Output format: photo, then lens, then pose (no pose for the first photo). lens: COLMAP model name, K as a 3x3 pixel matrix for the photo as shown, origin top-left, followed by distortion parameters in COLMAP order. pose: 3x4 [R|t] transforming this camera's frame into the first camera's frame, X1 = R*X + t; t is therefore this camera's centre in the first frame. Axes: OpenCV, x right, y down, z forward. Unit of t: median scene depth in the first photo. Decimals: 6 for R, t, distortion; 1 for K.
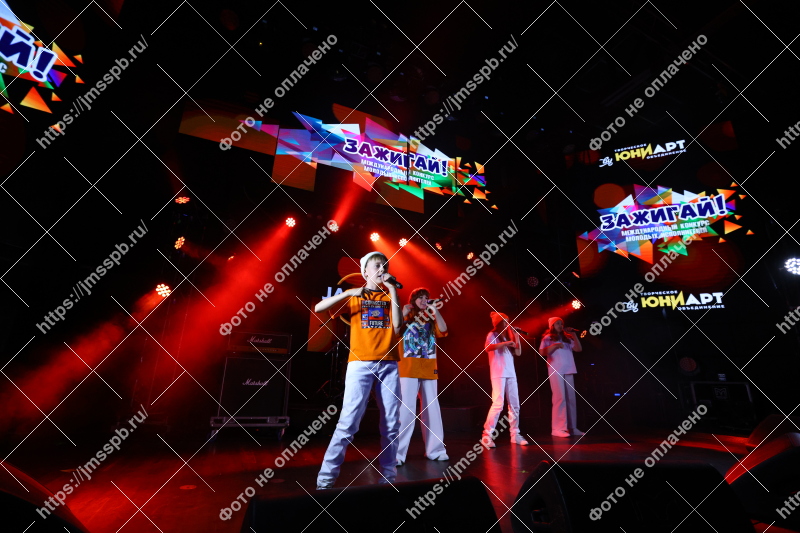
lens RADIAL K [[368.4, 0, 403.9], [0, 368.4, 266.3], [0, 0, 1]] dist [-0.036295, 0.013183]
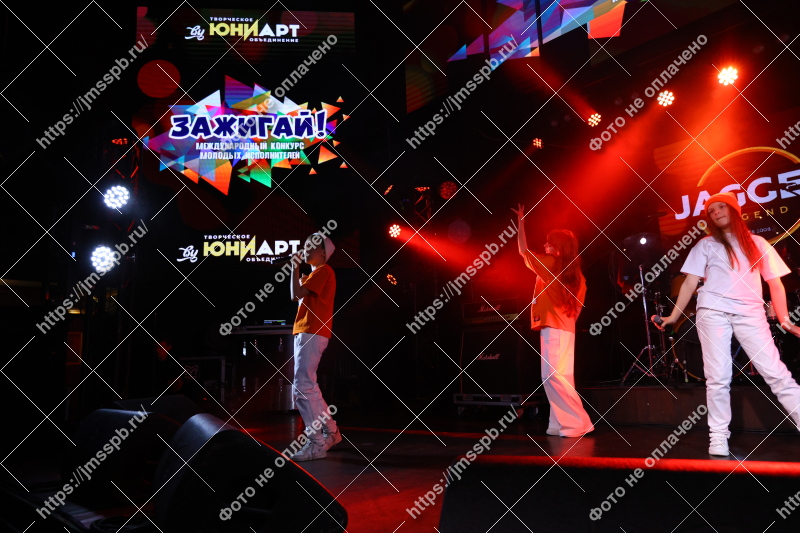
lens RADIAL K [[551.1, 0, 398.7], [0, 551.1, 267.5], [0, 0, 1]] dist [-0.015676, 0.041470]
pose [[0.353255, -0.200892, -0.913703, 0.465376], [0.323146, 0.942760, -0.082346, 0.096512], [0.877945, -0.266170, 0.397952, 0.211728]]
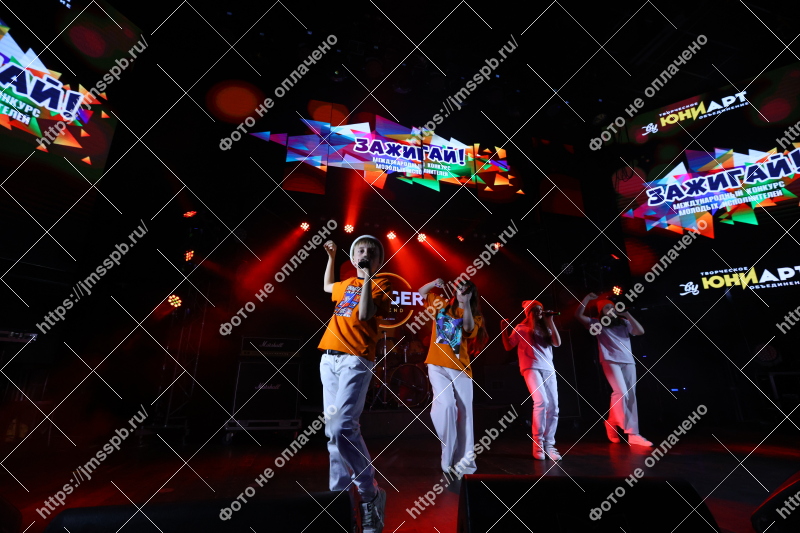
lens RADIAL K [[368.4, 0, 403.2], [0, 368.4, 267.1], [0, 0, 1]] dist [-0.036295, 0.013183]
pose [[0.985025, -0.073822, -0.155809, 0.090741], [0.073878, 0.997252, -0.005442, 0.012862], [0.155783, -0.006150, 0.987772, 0.034245]]
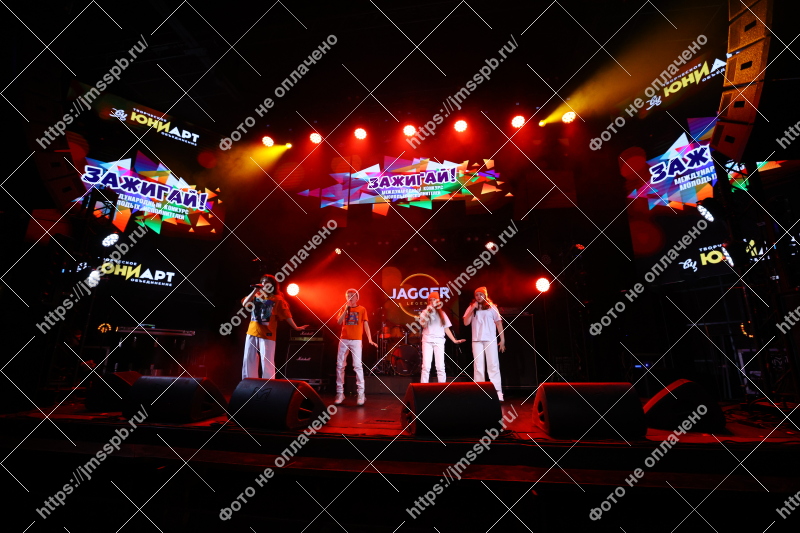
lens RADIAL K [[368.4, 0, 400.5], [0, 368.4, 267.3], [0, 0, 1]] dist [-0.036295, 0.013183]
pose [[0.830624, -0.158253, -0.533872, 0.559234], [0.175335, 0.984326, -0.018983, 0.011119], [0.528508, -0.077839, 0.845352, -0.086810]]
